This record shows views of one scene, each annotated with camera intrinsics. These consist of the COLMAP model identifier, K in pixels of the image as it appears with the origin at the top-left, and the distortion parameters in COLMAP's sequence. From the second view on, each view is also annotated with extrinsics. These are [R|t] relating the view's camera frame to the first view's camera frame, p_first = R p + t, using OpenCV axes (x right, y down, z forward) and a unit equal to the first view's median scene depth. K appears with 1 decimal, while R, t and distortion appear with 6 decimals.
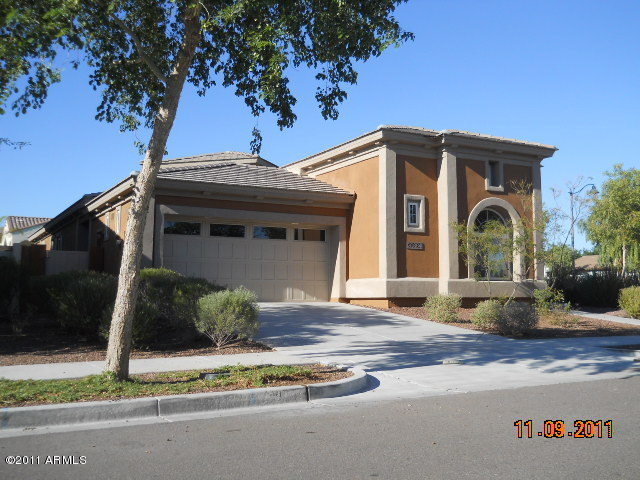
lens RADIAL K [[706.5, 0, 323.2], [0, 706.5, 240.1], [0, 0, 1]] dist [-0.033594, 0.000000]
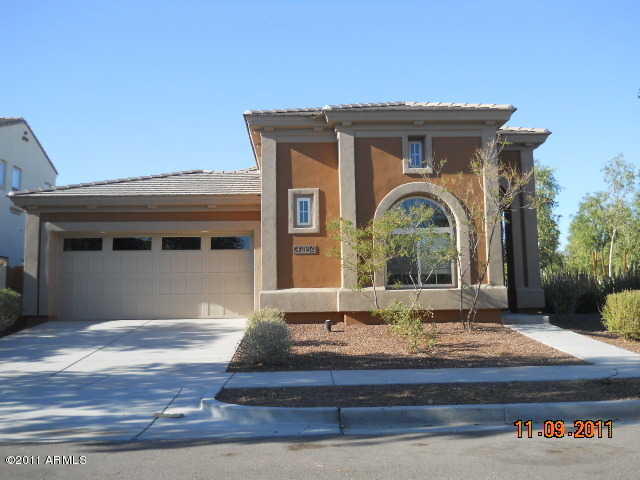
lens RADIAL K [[706.5, 0, 322.5], [0, 706.5, 240.3], [0, 0, 1]] dist [-0.033594, 0.000000]
pose [[0.899486, -0.058313, -0.433040, 0.503570], [0.053658, 0.998295, -0.022974, 0.017075], [0.433641, -0.002571, 0.901082, 0.259895]]
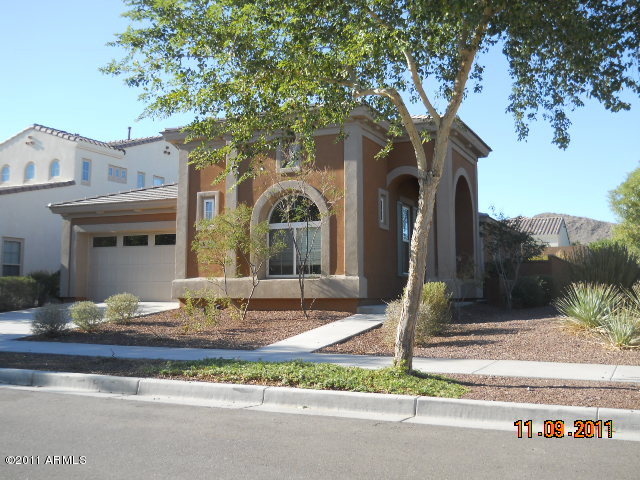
lens RADIAL K [[706.5, 0, 320.1], [0, 706.5, 238.5], [0, 0, 1]] dist [-0.033594, 0.000000]
pose [[0.606470, -0.066168, -0.792348, 0.976596], [0.065234, 0.997312, -0.033354, 0.042040], [0.792426, -0.031459, 0.609156, 0.531425]]
